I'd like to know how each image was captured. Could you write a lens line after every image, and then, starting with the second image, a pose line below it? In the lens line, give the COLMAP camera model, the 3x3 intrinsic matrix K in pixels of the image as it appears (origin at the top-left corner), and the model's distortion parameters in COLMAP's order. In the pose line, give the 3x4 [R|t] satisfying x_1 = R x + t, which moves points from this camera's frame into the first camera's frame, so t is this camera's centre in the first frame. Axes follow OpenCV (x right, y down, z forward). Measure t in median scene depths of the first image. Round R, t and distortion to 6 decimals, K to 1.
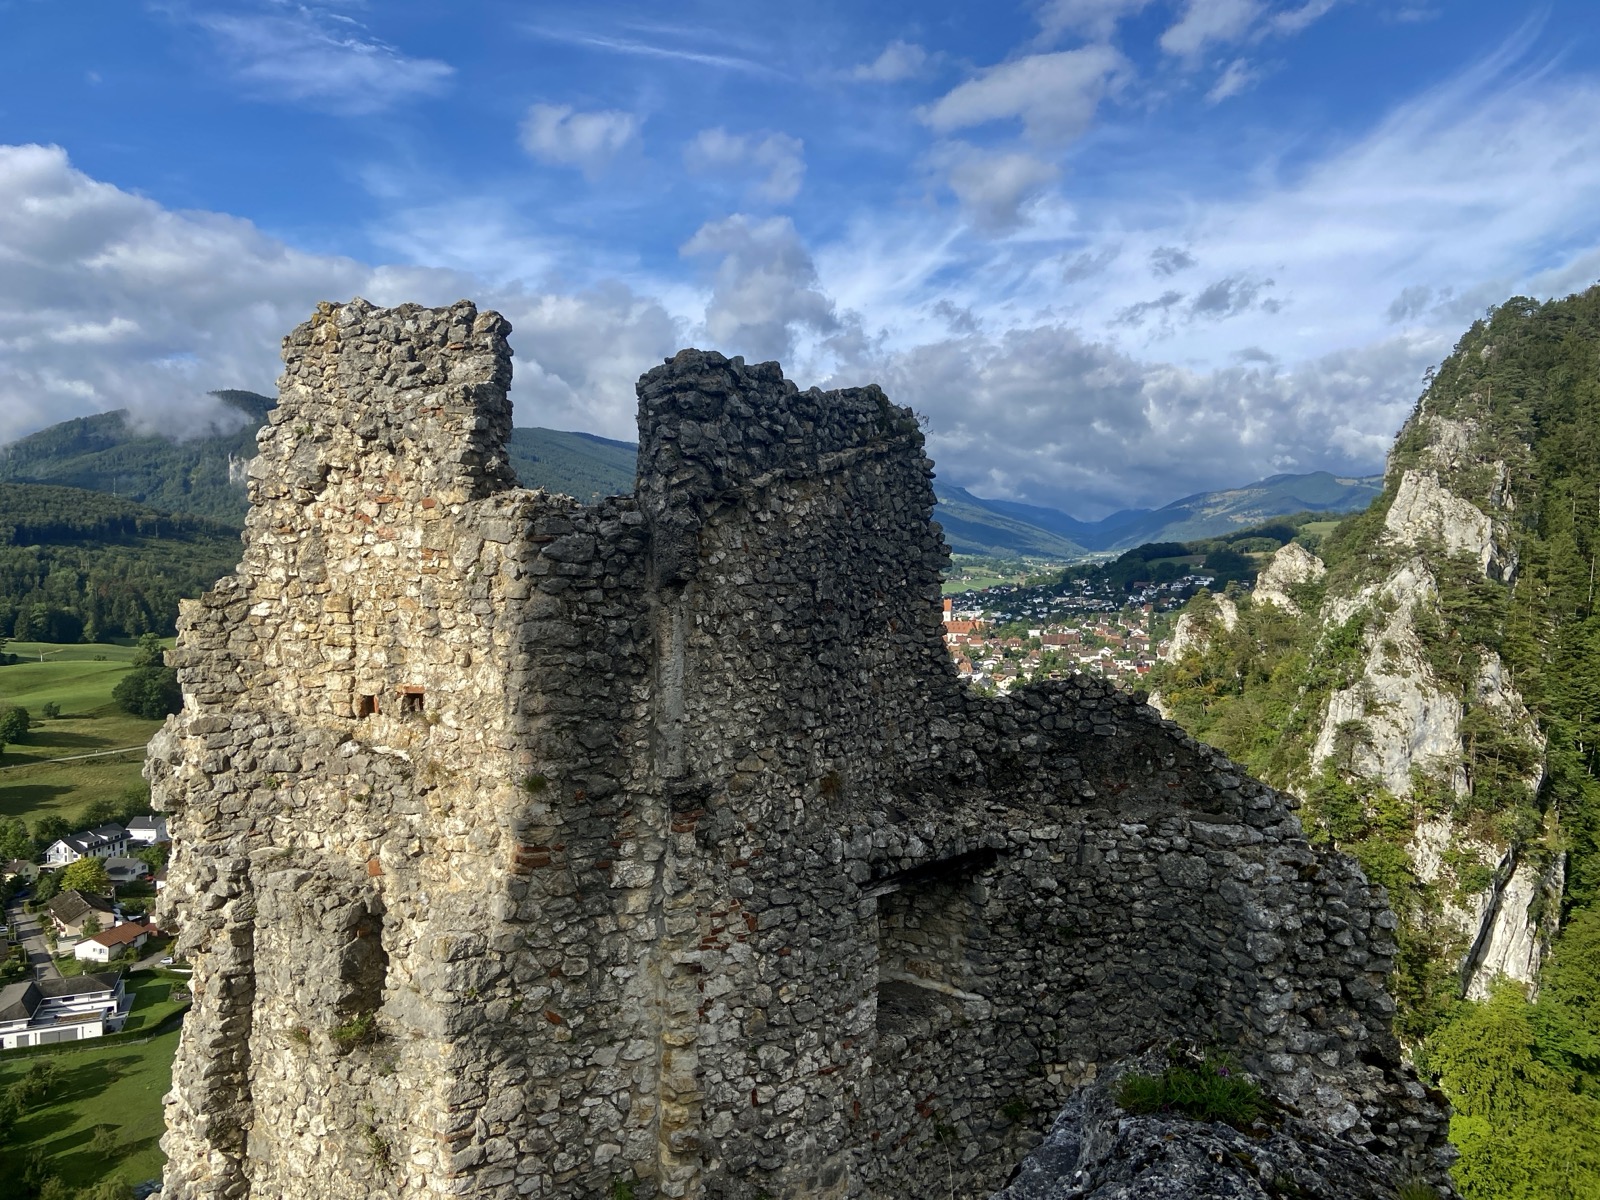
lens RADIAL K [[1194.9, 0, 788.4], [0, 1194.9, 582.6], [0, 0, 1]] dist [0.104626, -0.118218]
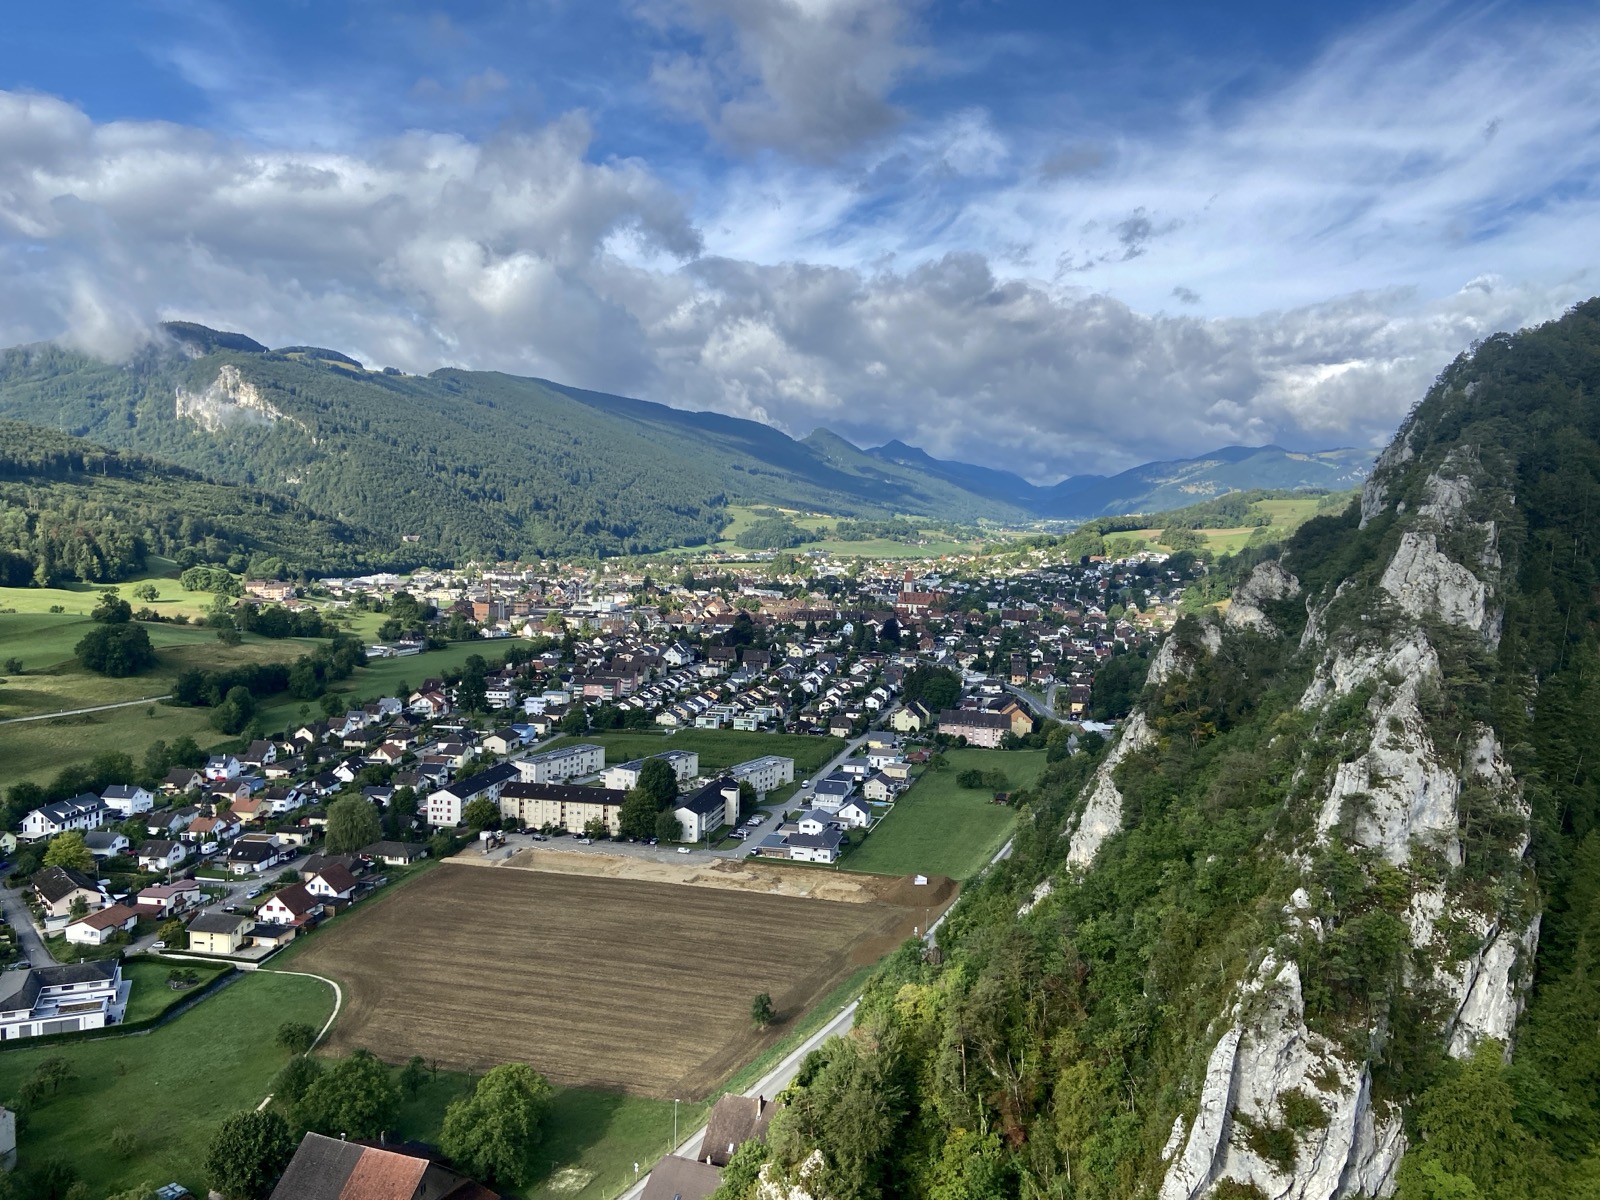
lens RADIAL K [[1194.9, 0, 787.0], [0, 1194.9, 587.8], [0, 0, 1]] dist [0.104626, -0.118218]
pose [[0.998747, 0.032968, 0.037650, -0.064282], [-0.034497, 0.998576, 0.040704, -0.075135], [-0.036254, -0.041951, 0.998462, -0.025211]]
